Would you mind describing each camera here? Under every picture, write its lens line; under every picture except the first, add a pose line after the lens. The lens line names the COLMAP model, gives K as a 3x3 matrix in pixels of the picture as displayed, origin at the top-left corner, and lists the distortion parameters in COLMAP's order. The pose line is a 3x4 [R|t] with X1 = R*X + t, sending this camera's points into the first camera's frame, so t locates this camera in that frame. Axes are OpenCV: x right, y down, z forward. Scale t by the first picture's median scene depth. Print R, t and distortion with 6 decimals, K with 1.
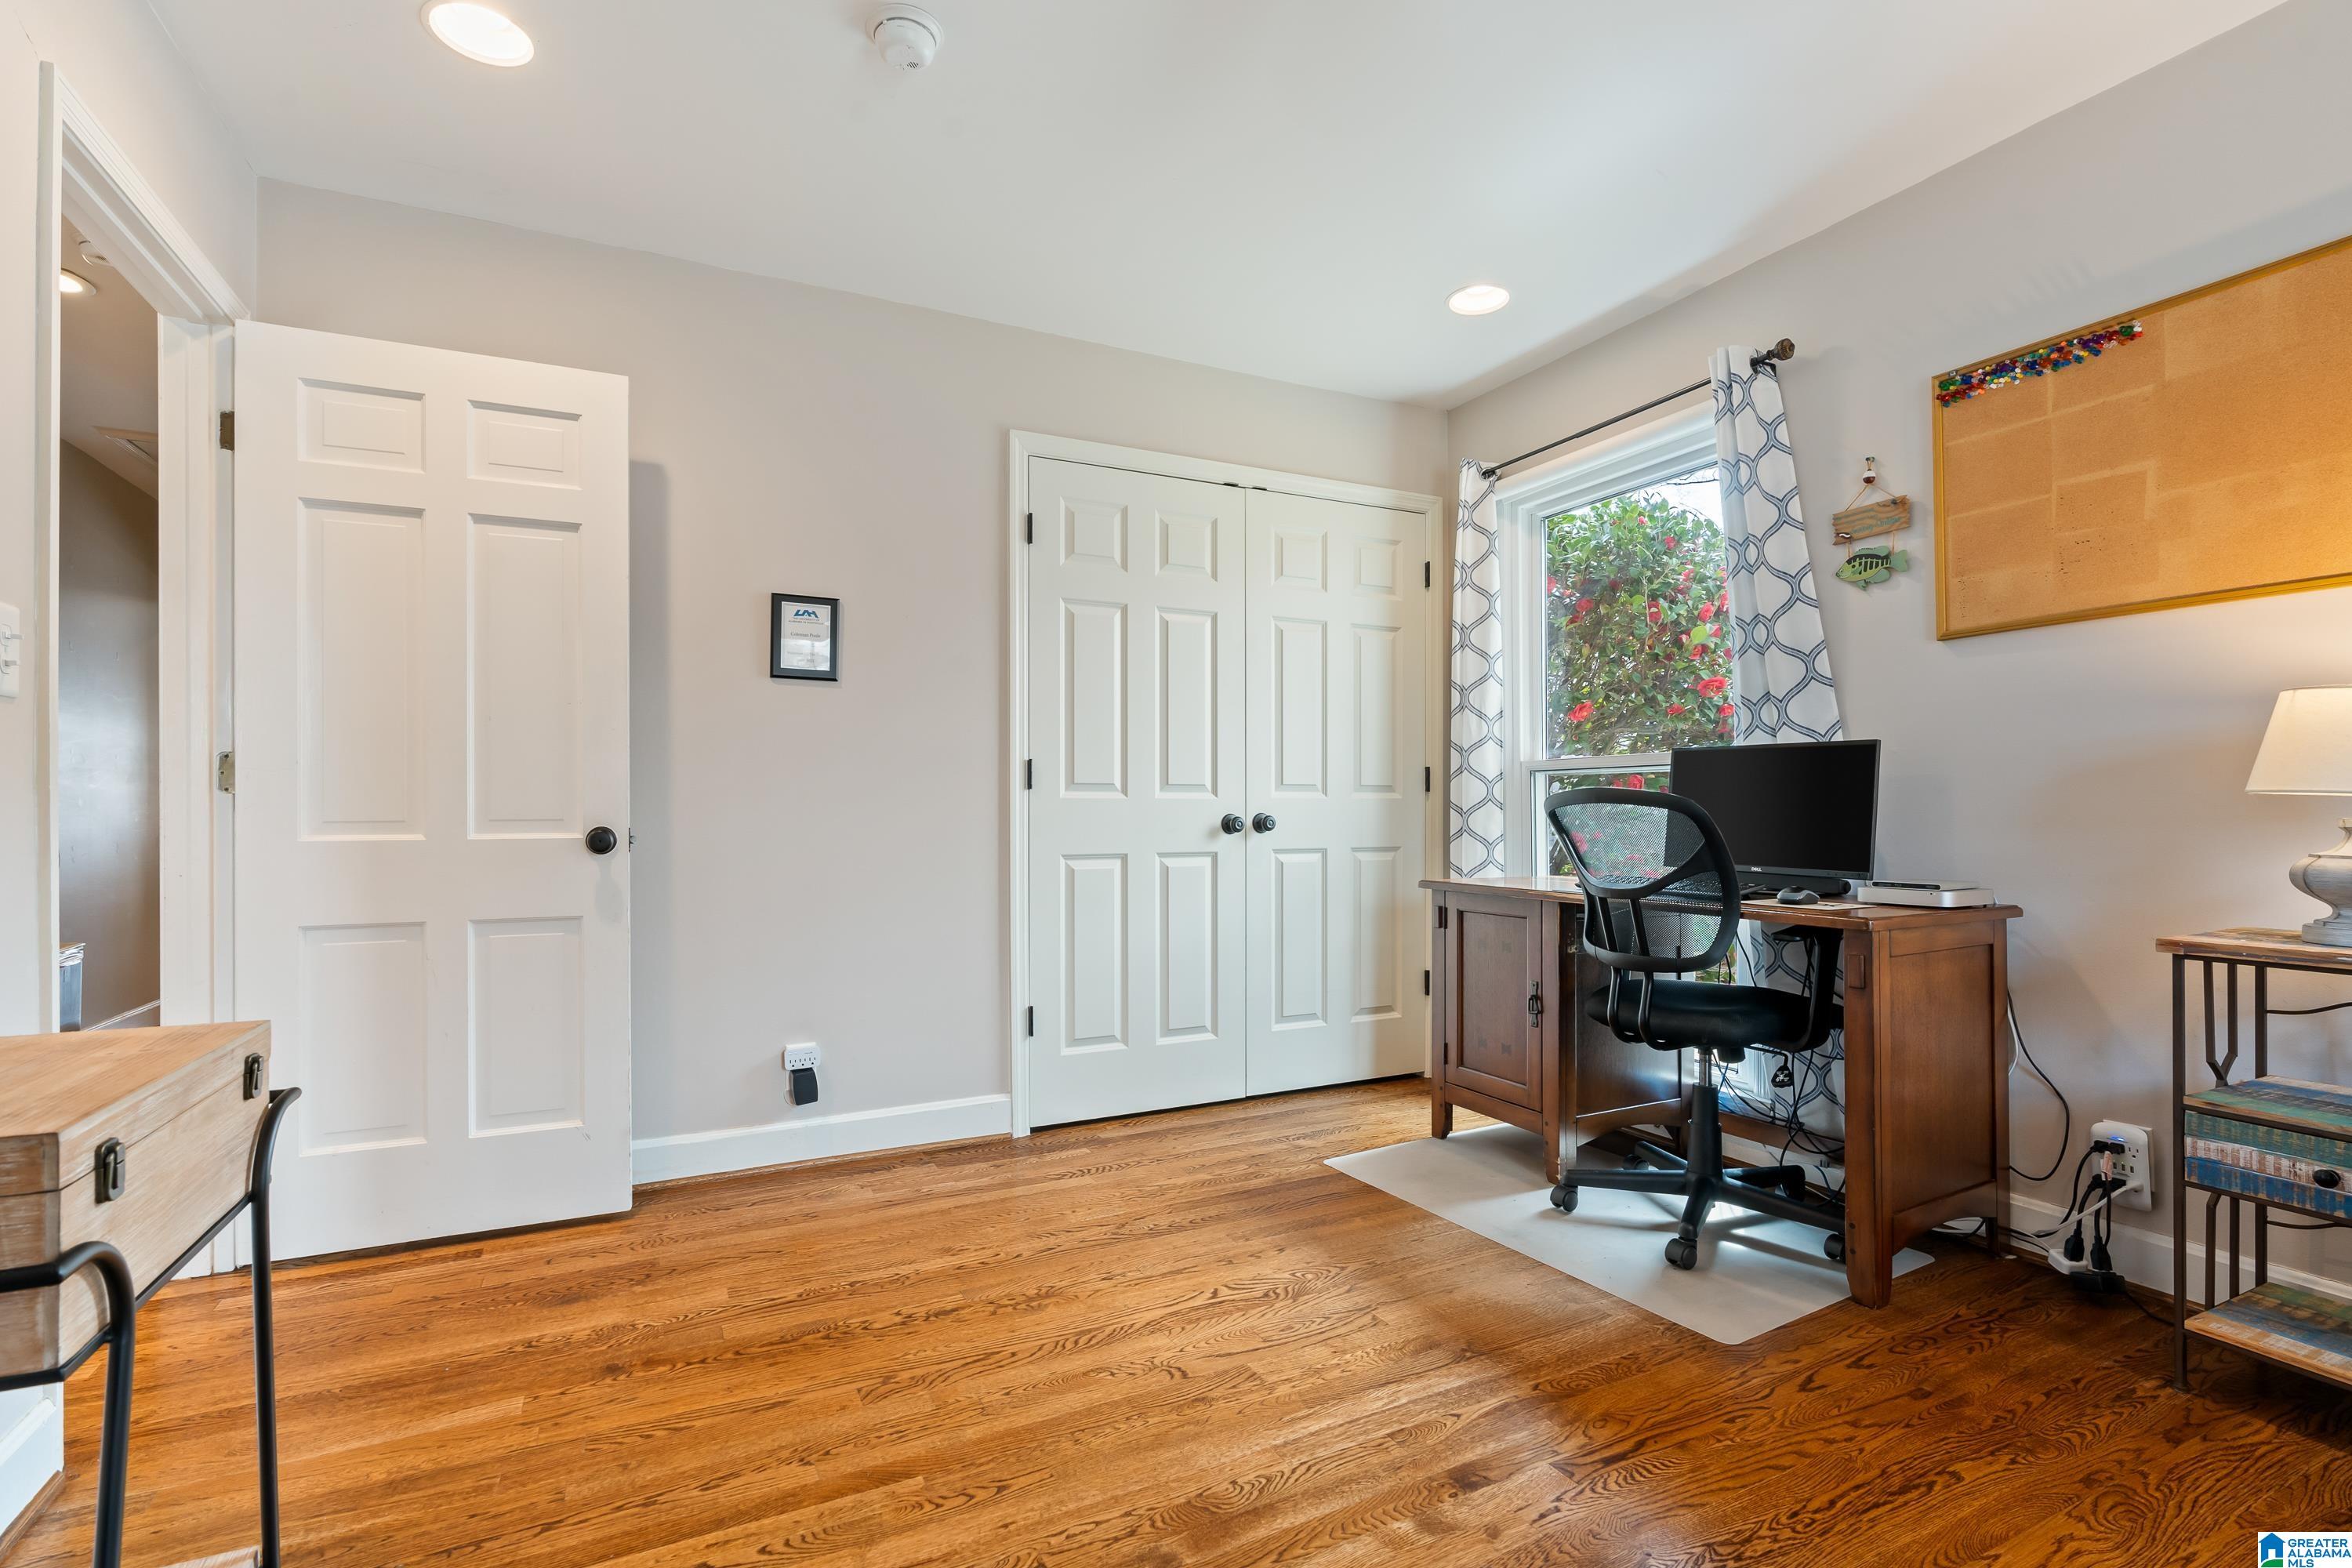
lens RADIAL K [[1096.5, 0, 1176.0], [0, 1096.5, 784.0], [0, 0, 1]] dist [0.004065, 0.000741]
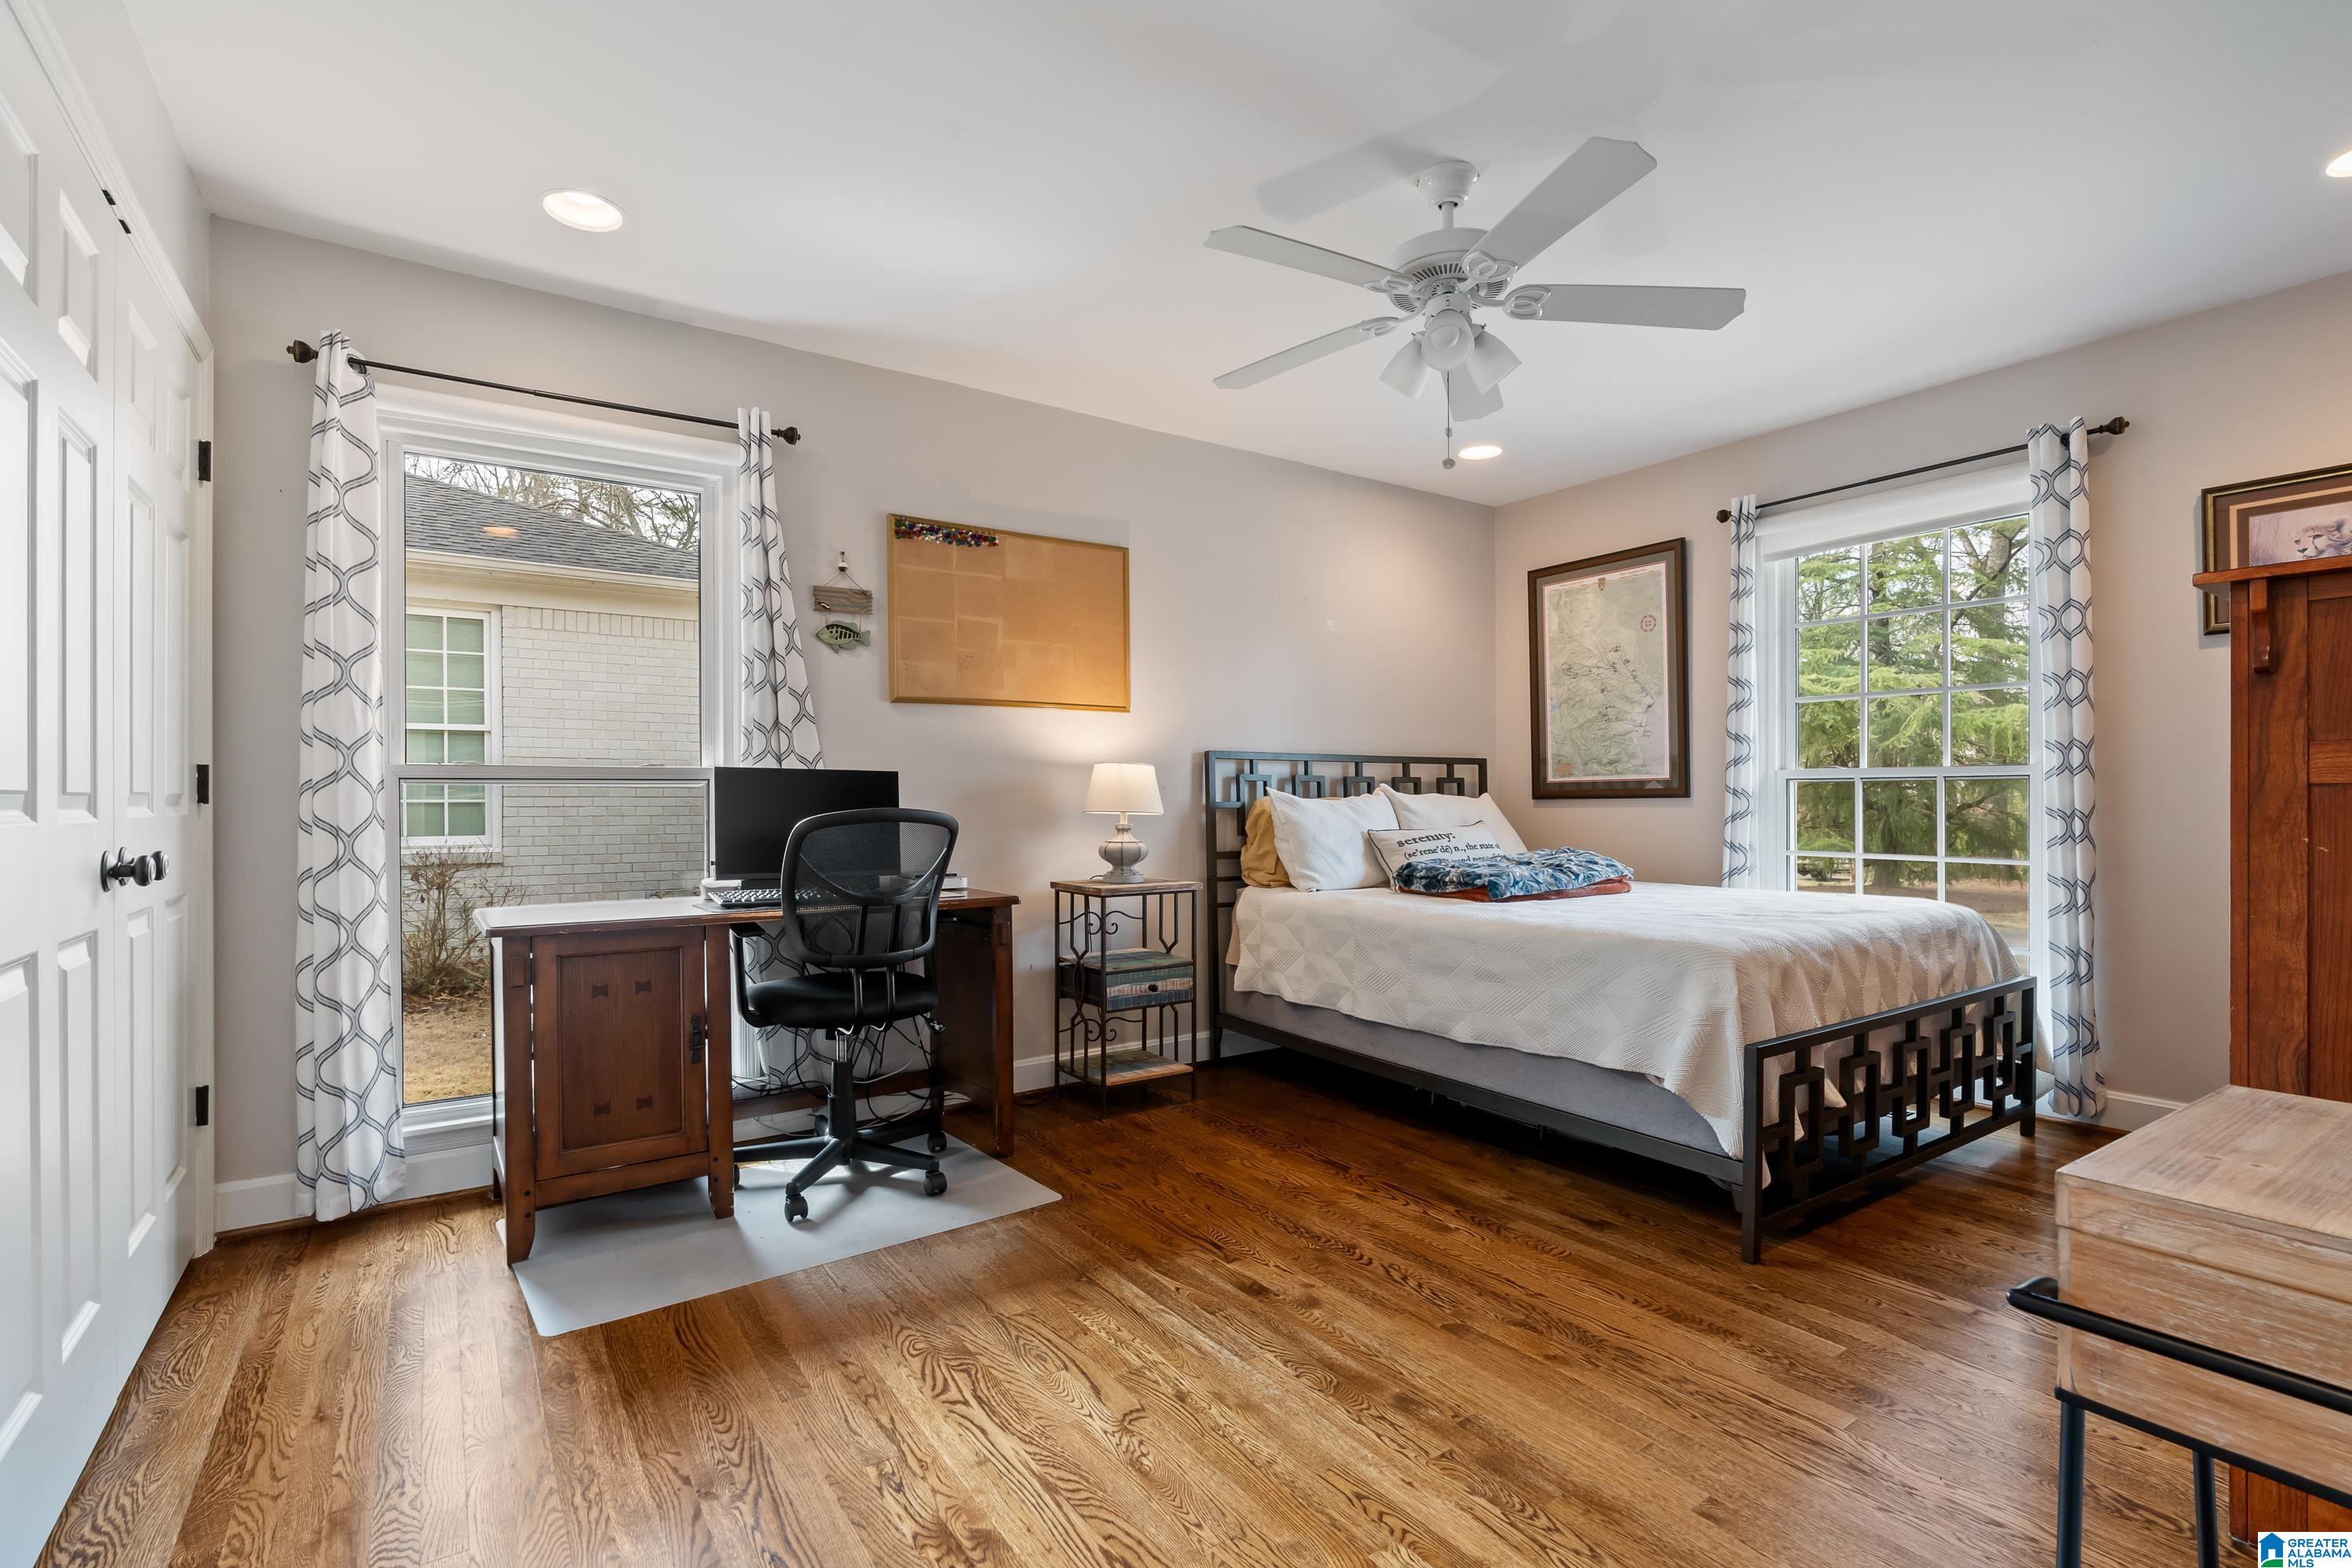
lens RADIAL K [[1071.9, 0, 1176.0], [0, 1071.9, 784.0], [0, 0, 1]] dist [-0.003507, 0.000011]
pose [[-0.138962, 0.017446, 0.990144, -0.811370], [-0.018662, 0.999621, -0.020232, -0.005046], [-0.990122, -0.021289, -0.138583, 0.939247]]
